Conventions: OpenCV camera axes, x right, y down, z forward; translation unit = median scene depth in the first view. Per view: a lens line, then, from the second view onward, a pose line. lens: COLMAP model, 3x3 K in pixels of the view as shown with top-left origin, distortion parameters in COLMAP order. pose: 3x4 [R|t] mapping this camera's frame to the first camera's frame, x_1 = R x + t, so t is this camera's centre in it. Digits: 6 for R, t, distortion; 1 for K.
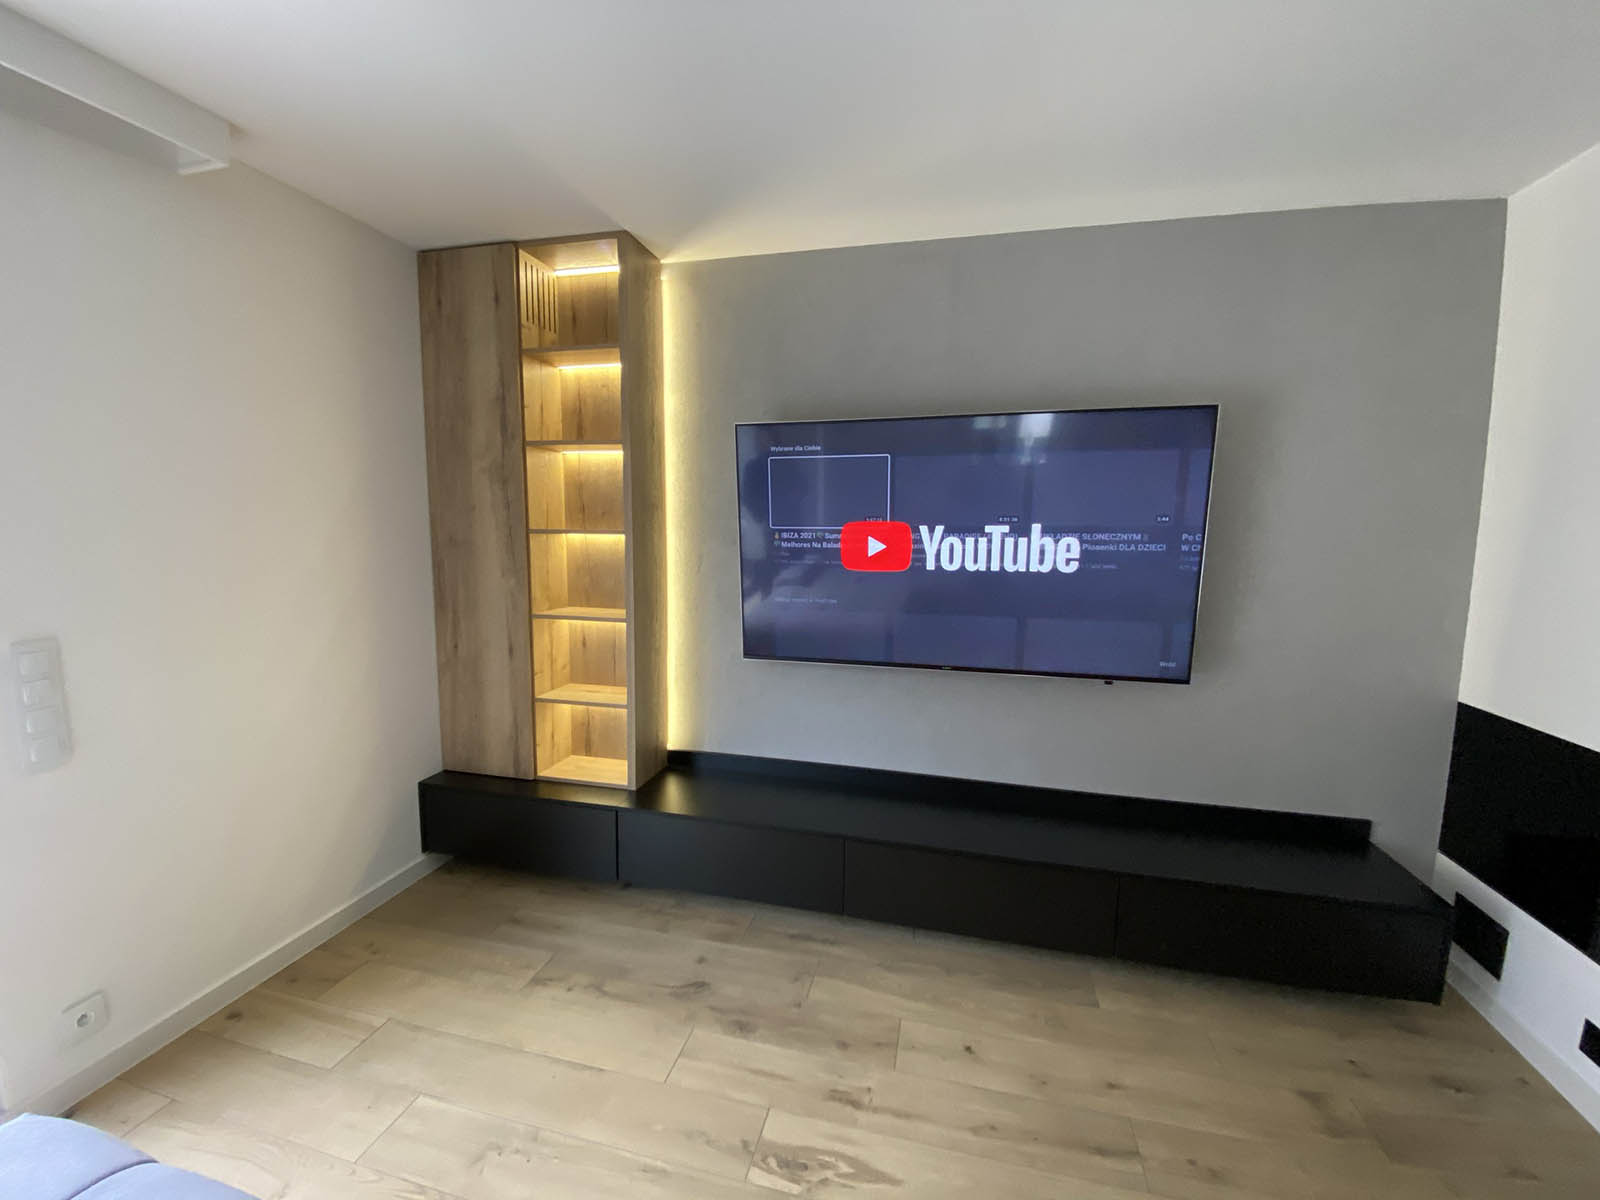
lens RADIAL K [[650.6, 0, 800.0], [0, 650.6, 600.0], [0, 0, 1]] dist [0.052468, -0.034917]
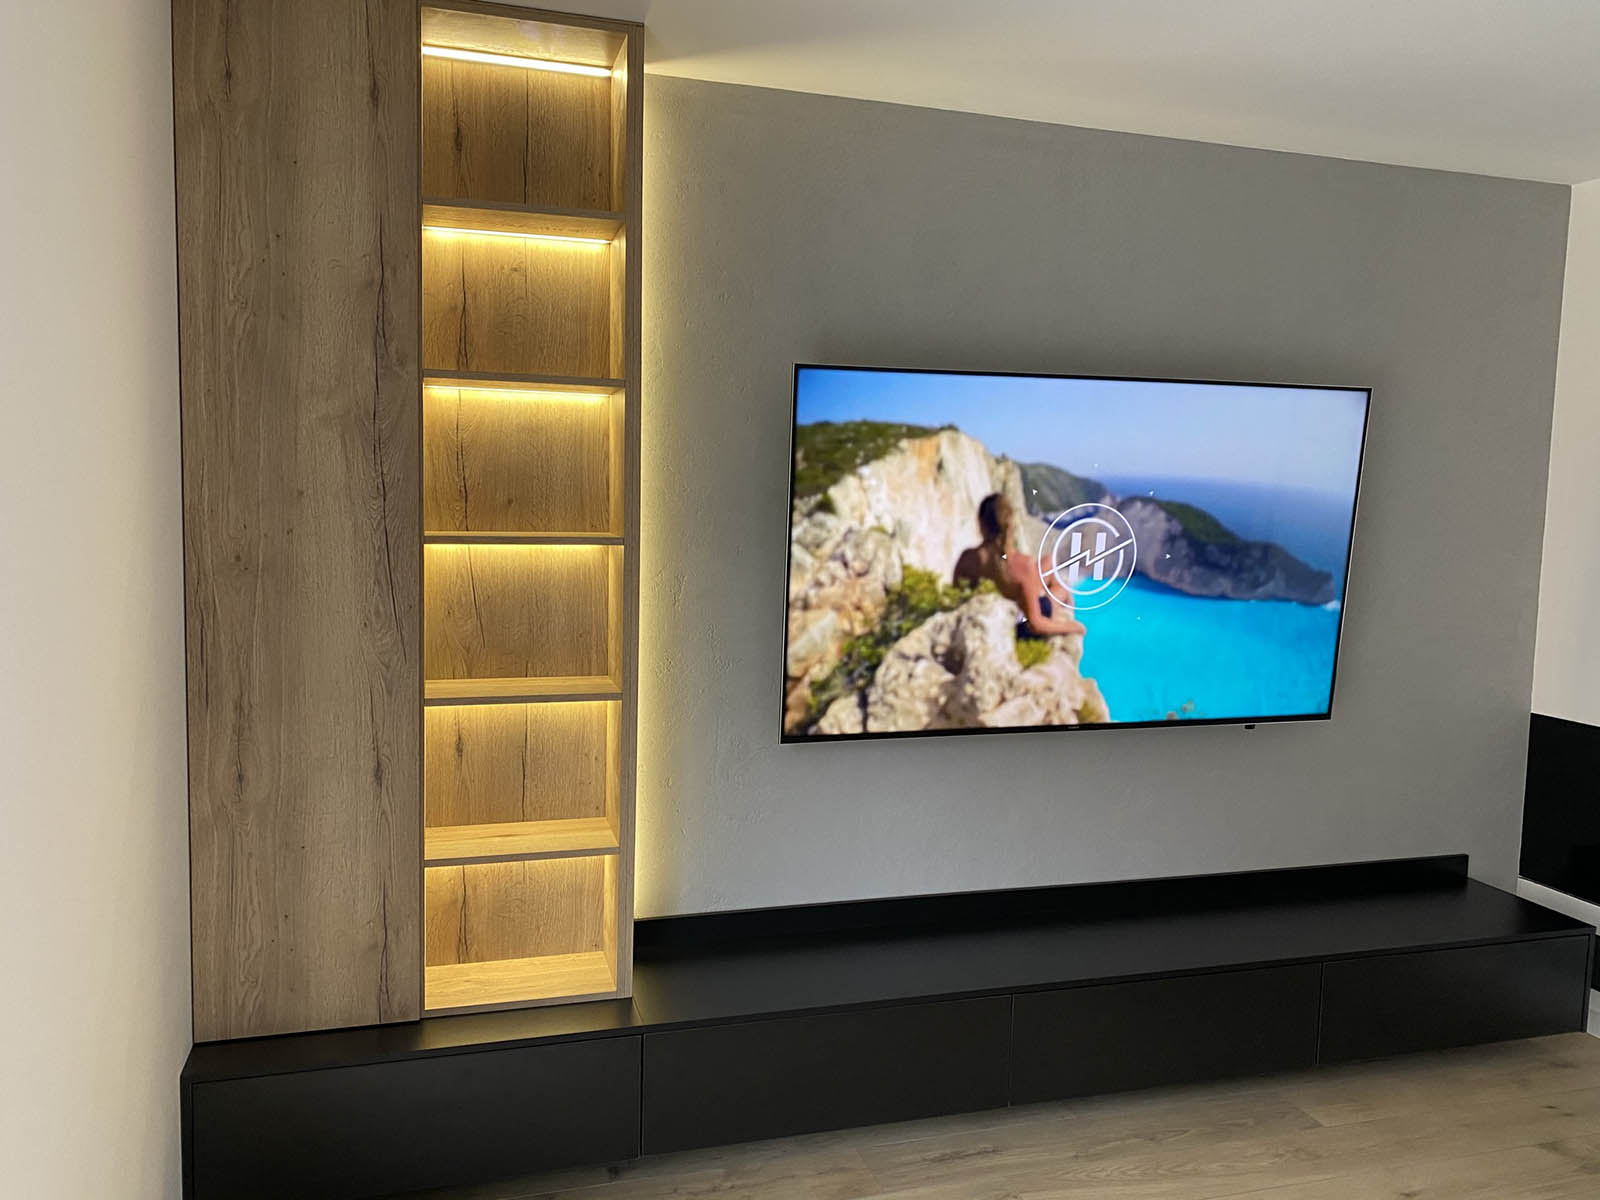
lens RADIAL K [[1241.5, 0, 800.0], [0, 1241.5, 600.0], [0, 0, 1]] dist [0.041982, -0.002220]
pose [[0.854825, -0.038578, 0.517480, -0.684355], [0.043920, 0.999033, 0.001925, -0.046984], [-0.517054, 0.021082, 0.855693, -0.001825]]
